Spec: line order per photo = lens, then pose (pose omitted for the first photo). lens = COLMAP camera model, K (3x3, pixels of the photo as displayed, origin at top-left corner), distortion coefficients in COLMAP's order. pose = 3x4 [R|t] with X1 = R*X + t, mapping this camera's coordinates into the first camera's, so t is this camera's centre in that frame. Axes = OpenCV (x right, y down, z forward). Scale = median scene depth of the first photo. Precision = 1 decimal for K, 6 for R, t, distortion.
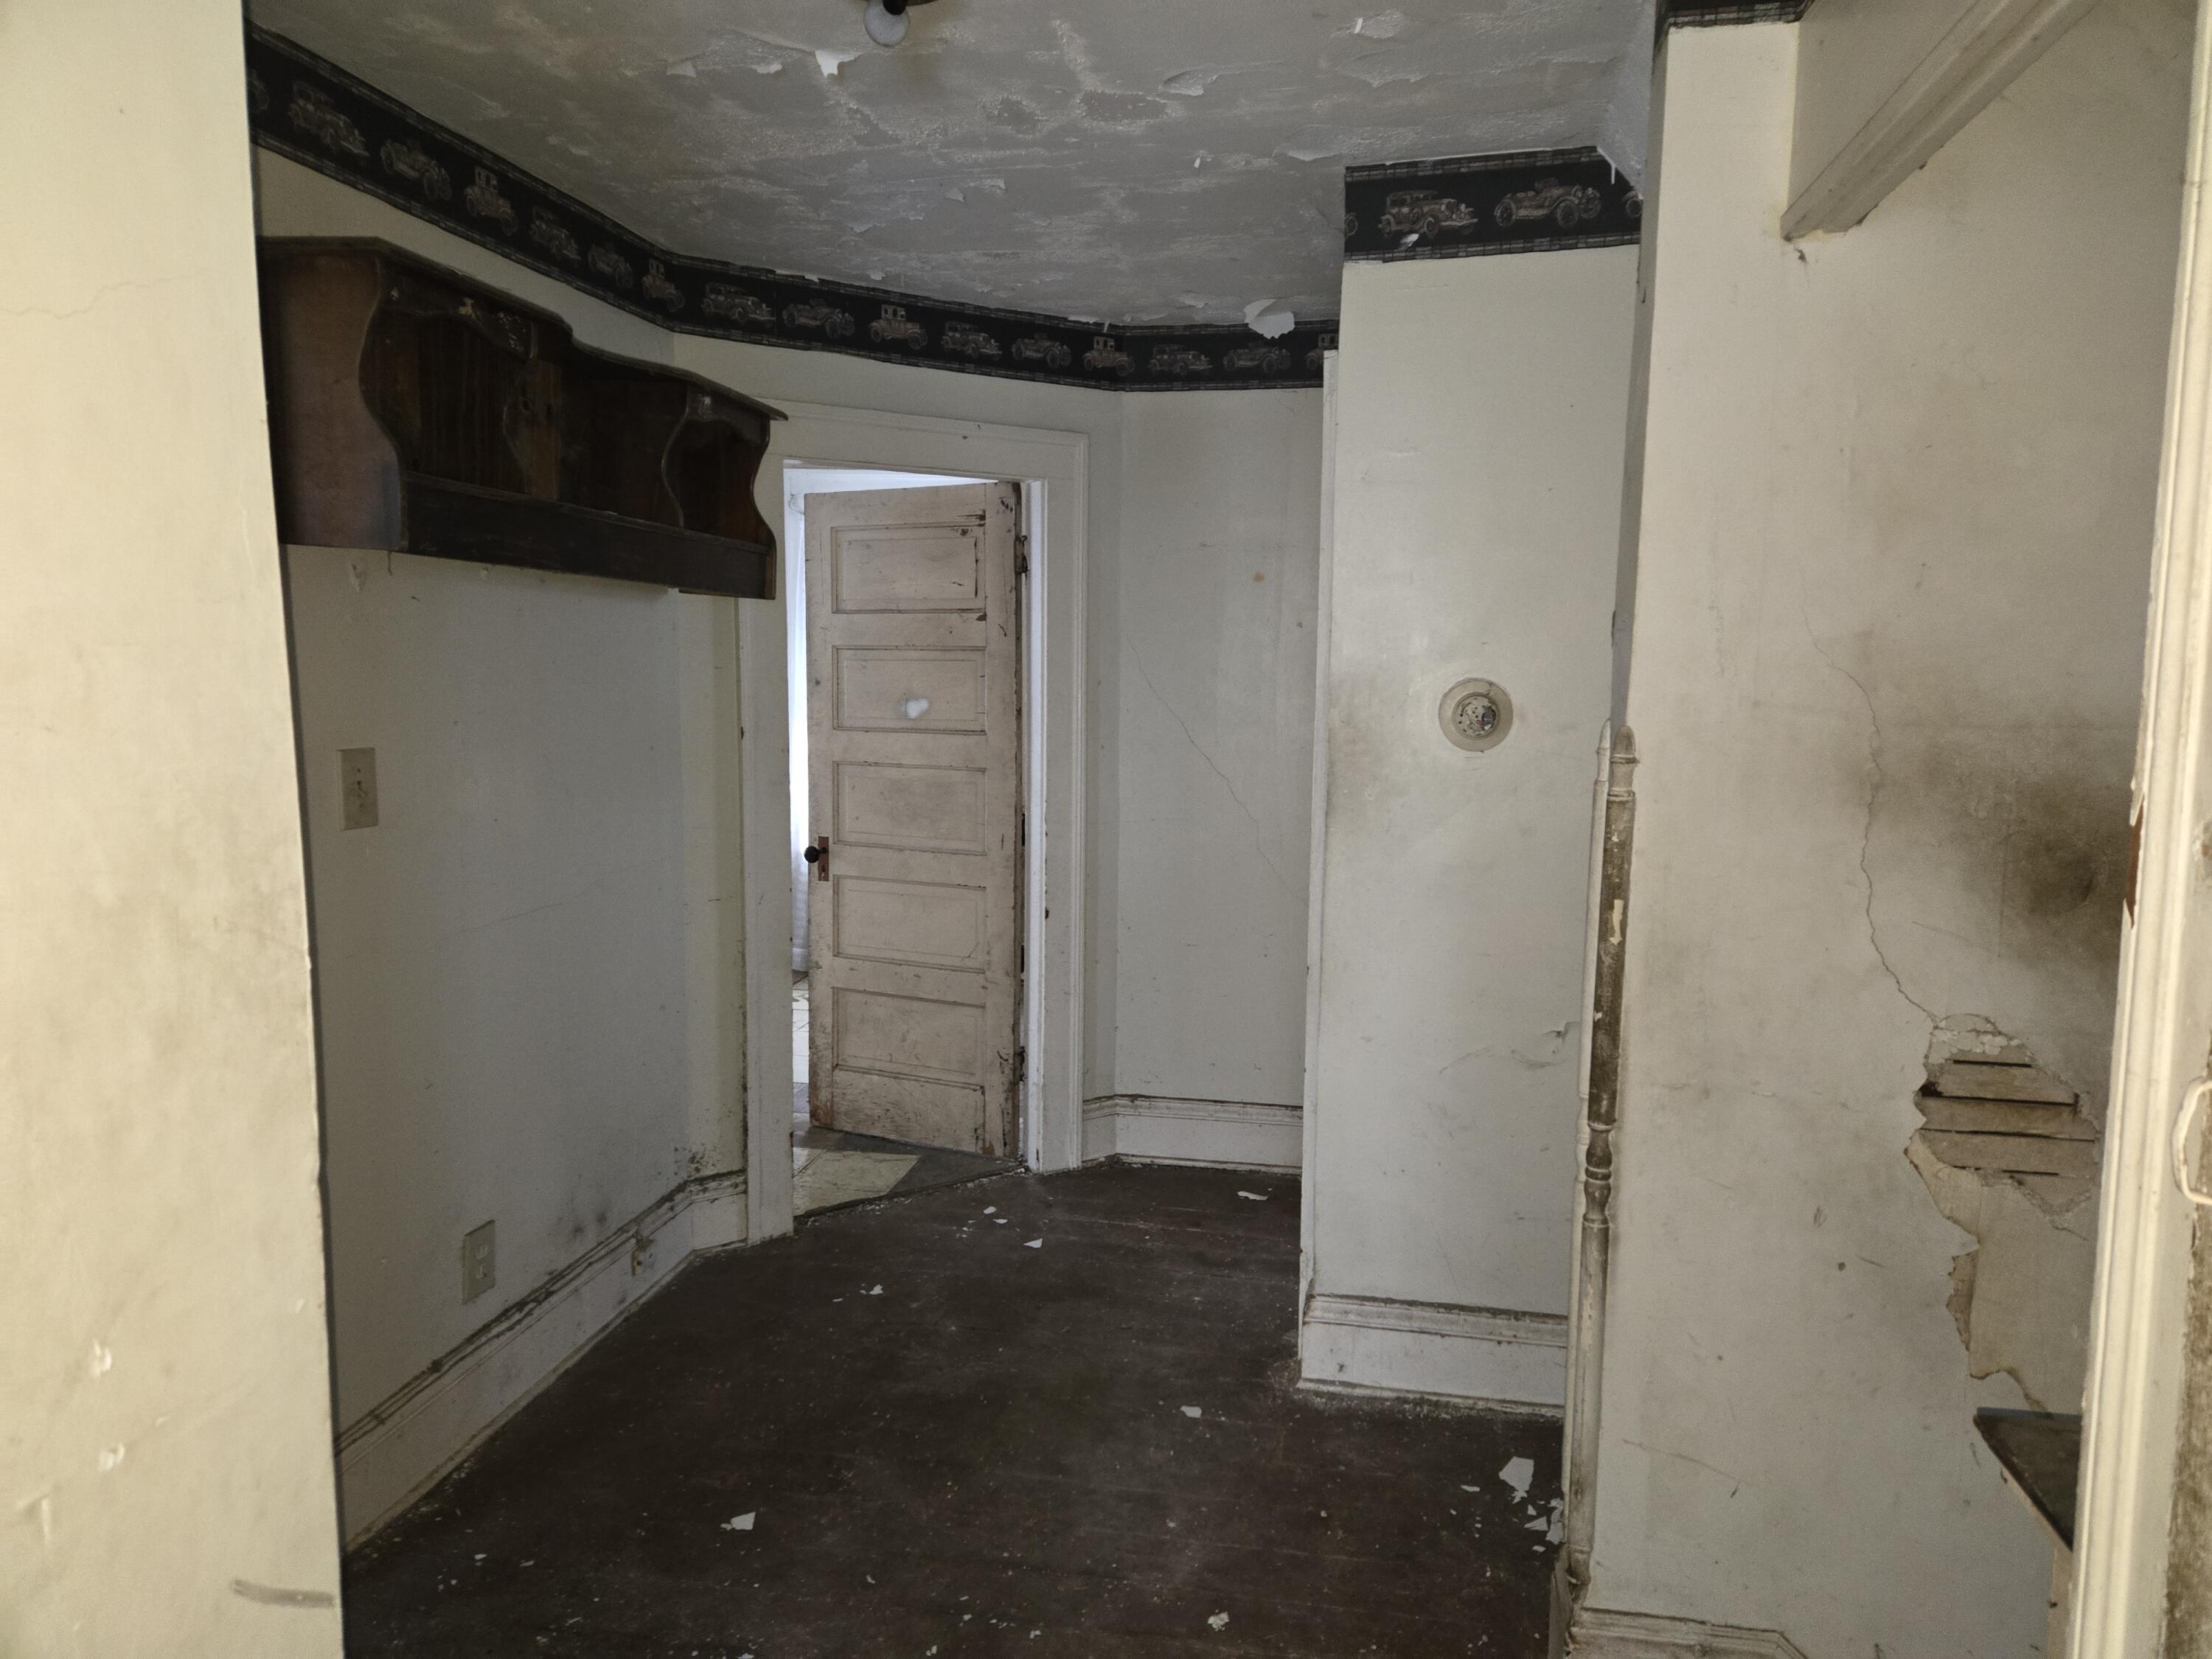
lens RADIAL K [[1484.8, 0, 1105.1], [0, 1484.8, 826.3], [0, 0, 1]] dist [0.034074, -0.041959]
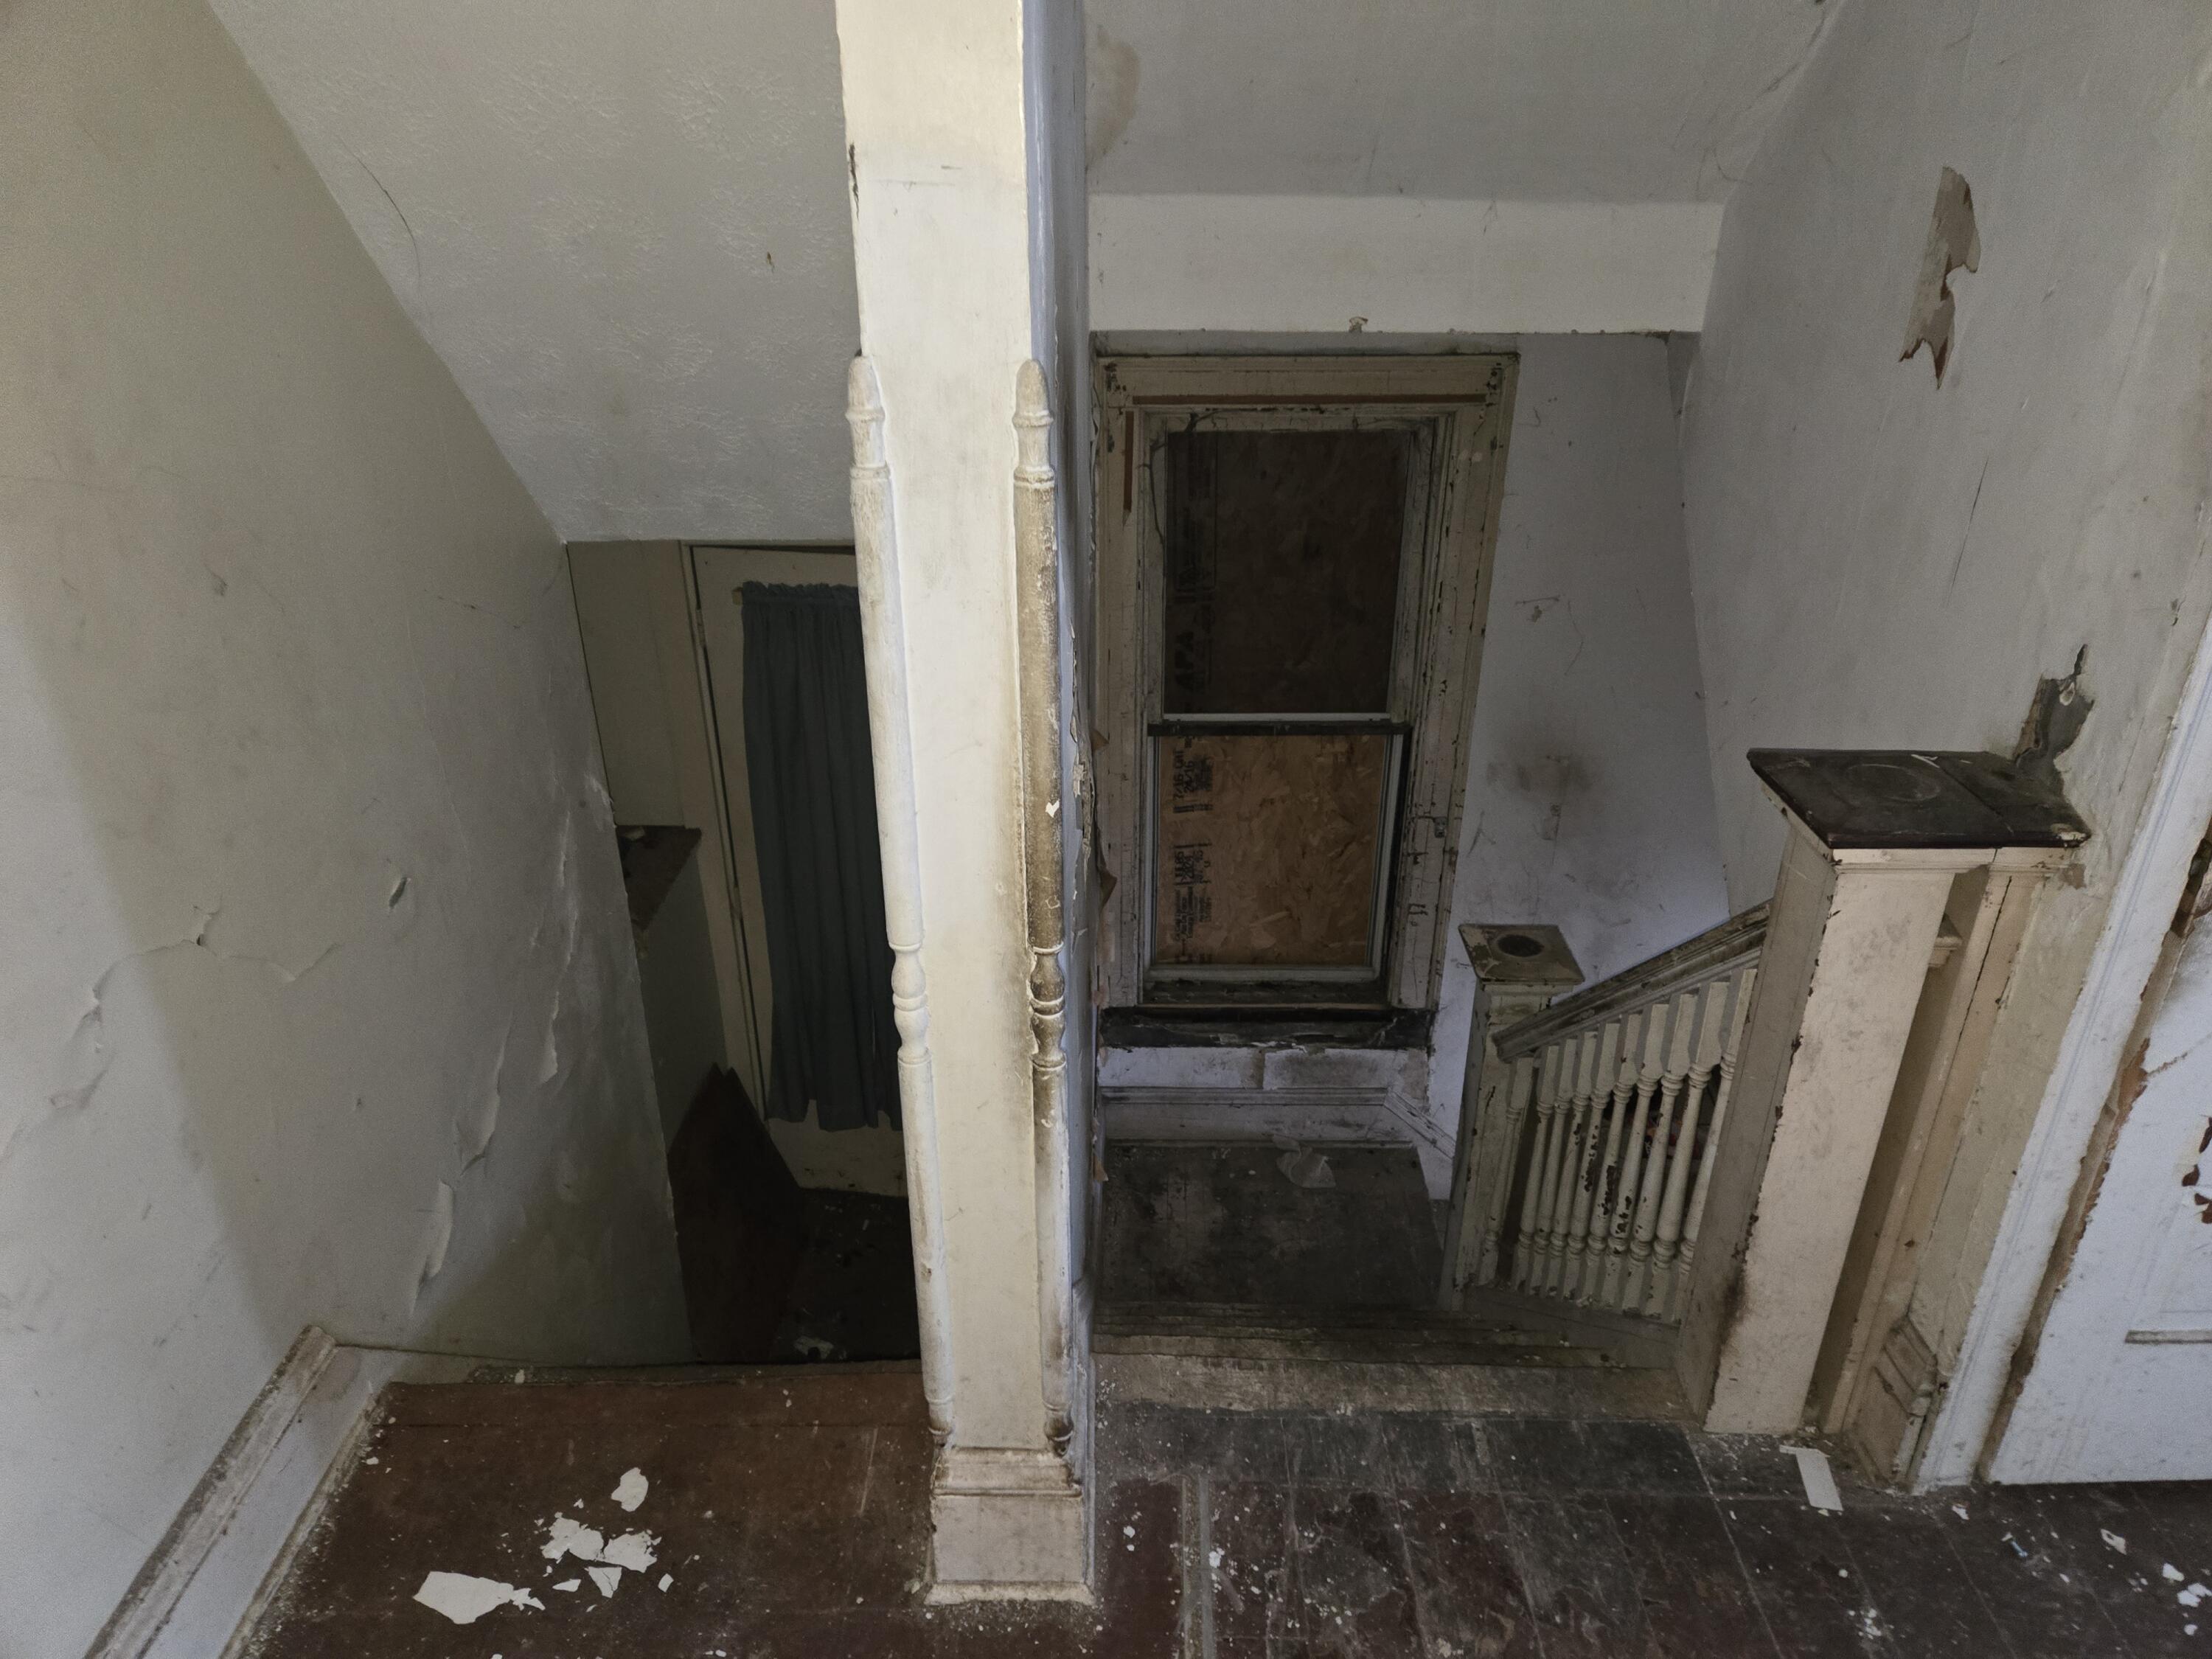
lens RADIAL K [[1484.8, 0, 1106.8], [0, 1484.8, 827.9], [0, 0, 1]] dist [0.034074, -0.041959]
pose [[-0.192131, -0.448771, 0.872748, -0.172298], [0.113718, 0.873145, 0.474010, -0.115014], [-0.974758, 0.190319, -0.116725, 0.689515]]
